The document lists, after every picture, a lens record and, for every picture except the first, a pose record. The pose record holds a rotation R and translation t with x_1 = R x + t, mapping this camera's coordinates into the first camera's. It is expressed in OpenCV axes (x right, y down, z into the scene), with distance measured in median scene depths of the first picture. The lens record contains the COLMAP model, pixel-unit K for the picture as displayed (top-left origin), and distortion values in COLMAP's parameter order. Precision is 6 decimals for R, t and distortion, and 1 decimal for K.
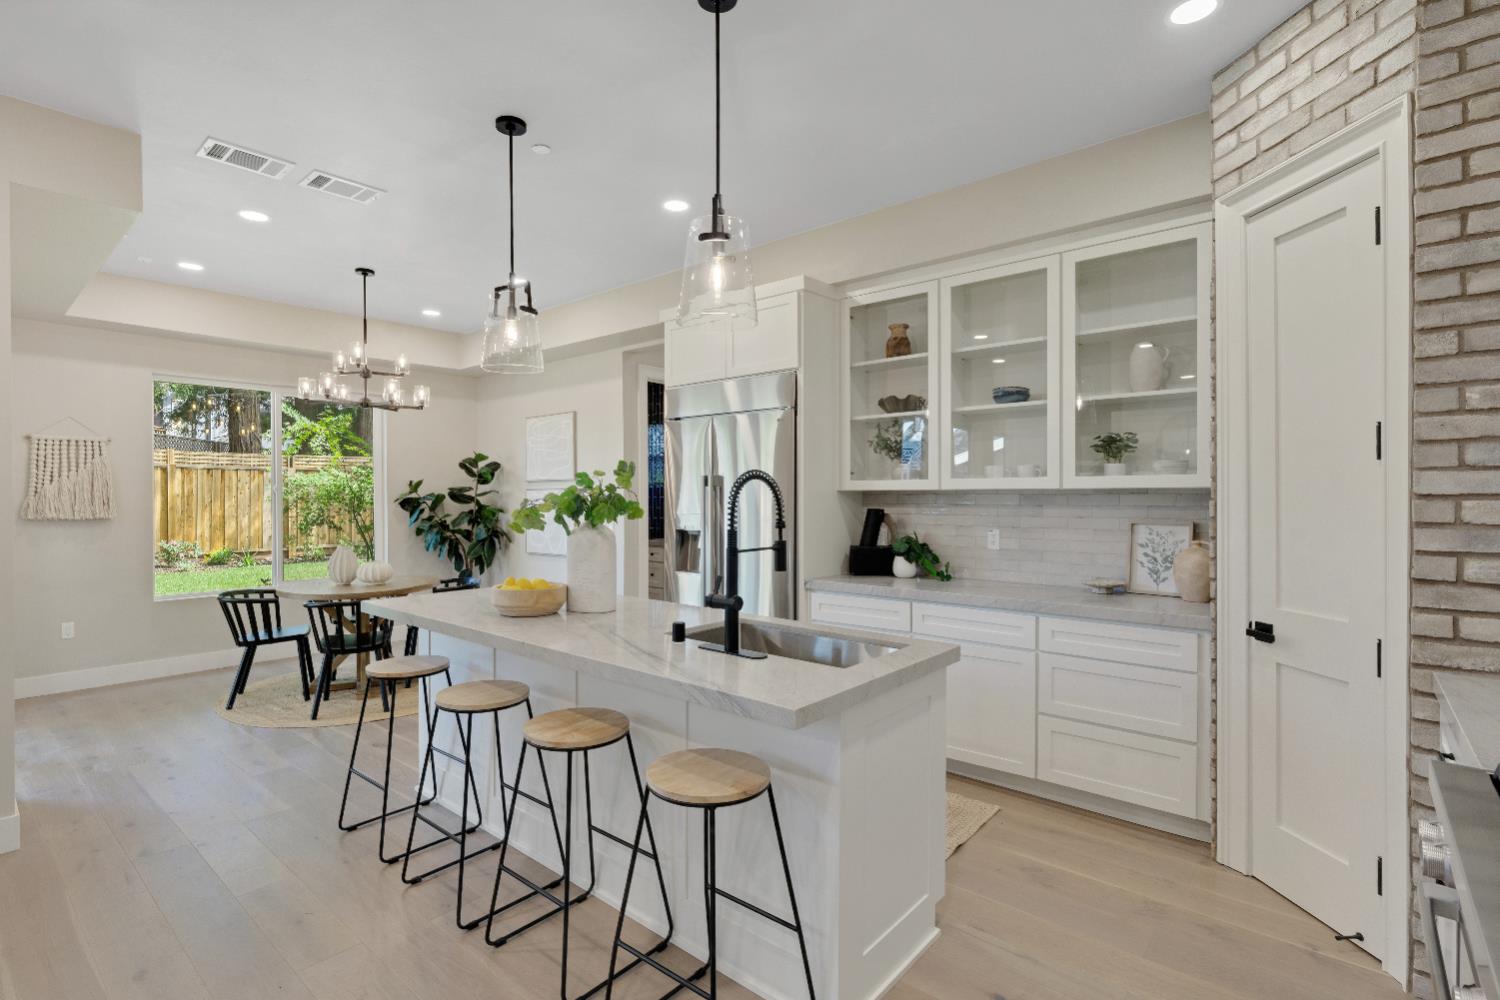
lens RADIAL K [[712.8, 0, 750.0], [0, 712.8, 500.0], [0, 0, 1]] dist [-0.001311, 0.000073]
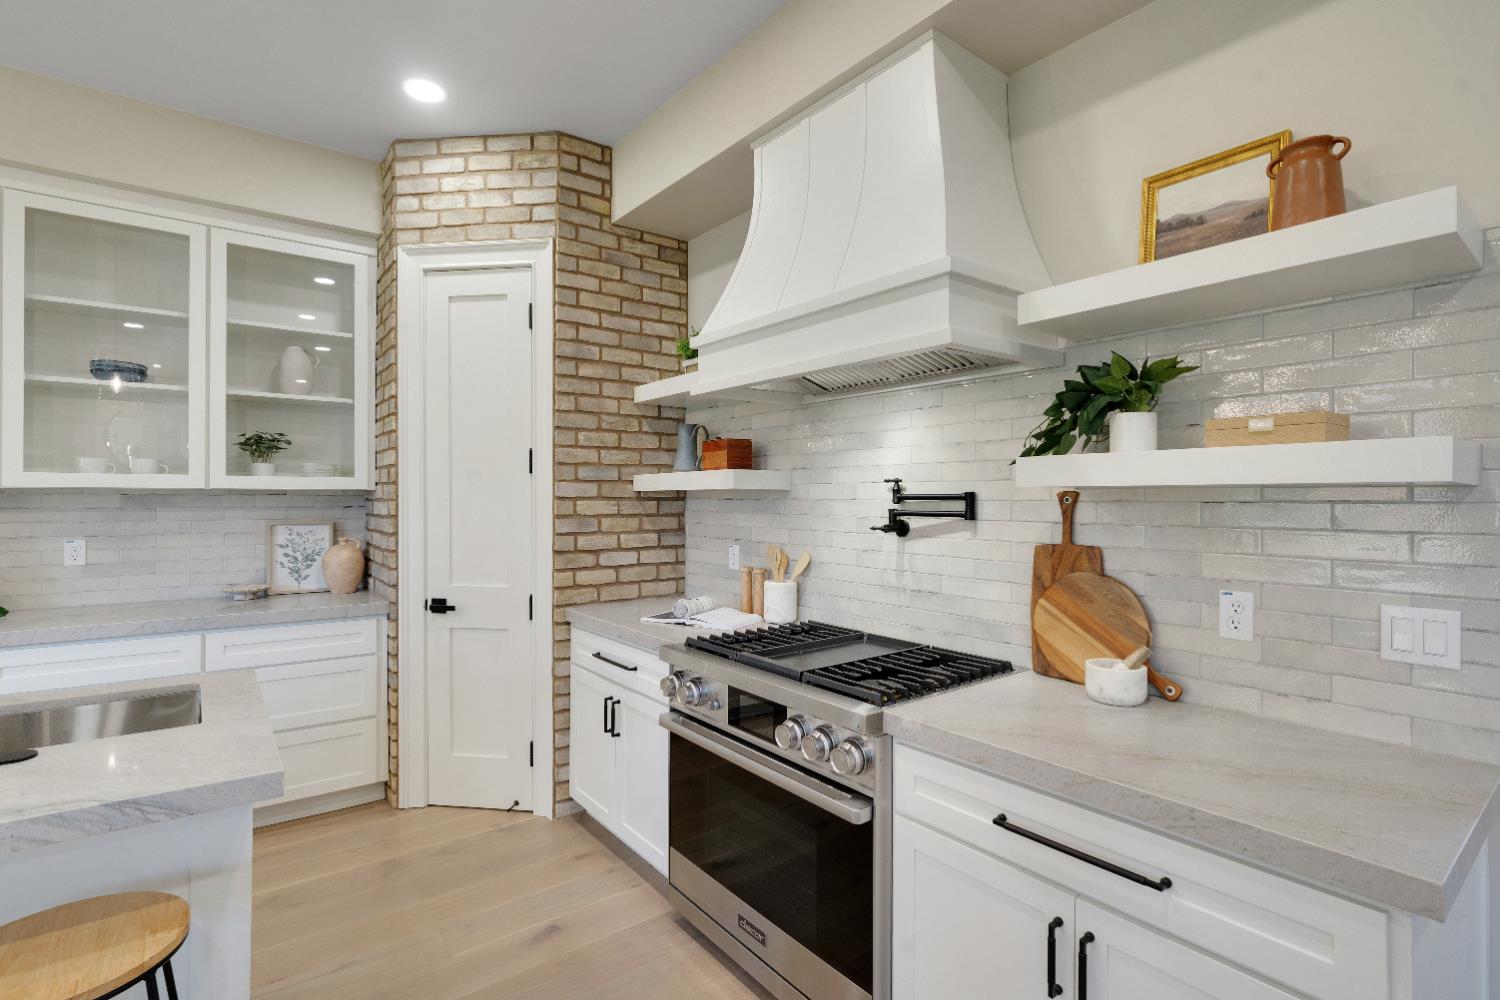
lens RADIAL K [[702.1, 0, 729.3], [0, 702.1, 496.0], [0, 0, 1]] dist [-0.004242, -0.000047]
pose [[0.218196, 0.003075, 0.975900, -0.326545], [0.002281, 0.999991, -0.003661, -0.002262], [-0.975902, 0.003024, 0.218187, 0.197763]]
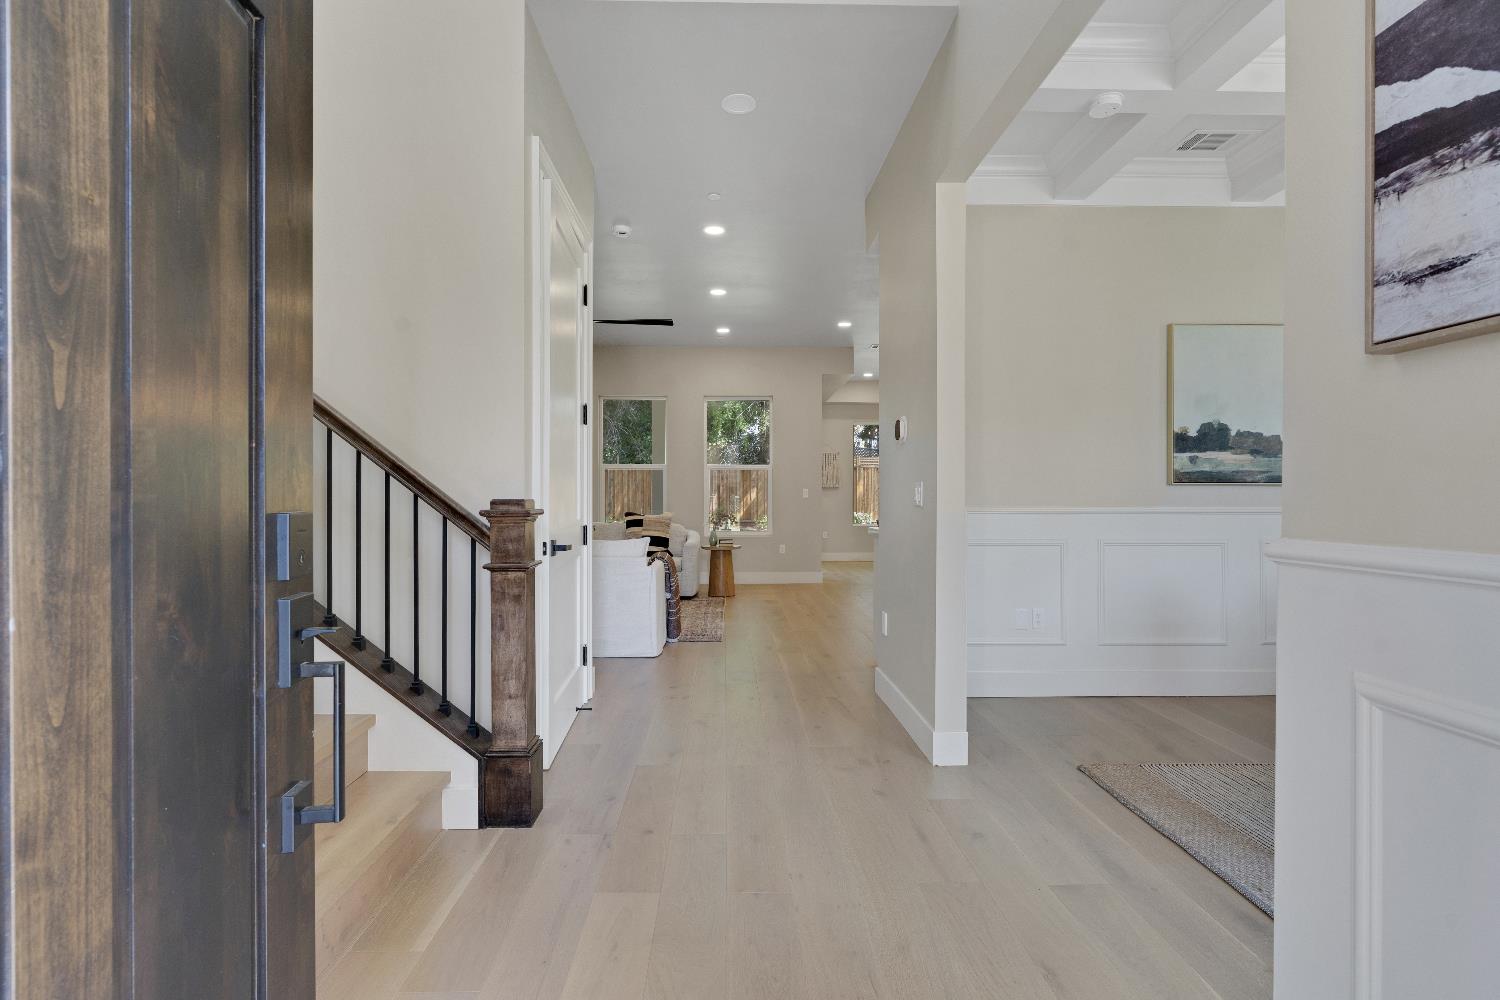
lens RADIAL K [[693.2, 0, 744.0], [0, 693.2, 494.1], [0, 0, 1]] dist [-0.003476, -0.000363]
pose [[0.664600, 0.002668, -0.747194, 1.028999], [-0.004871, 0.999988, -0.000762, 0.095341], [0.747183, 0.004146, 0.664605, -1.299303]]
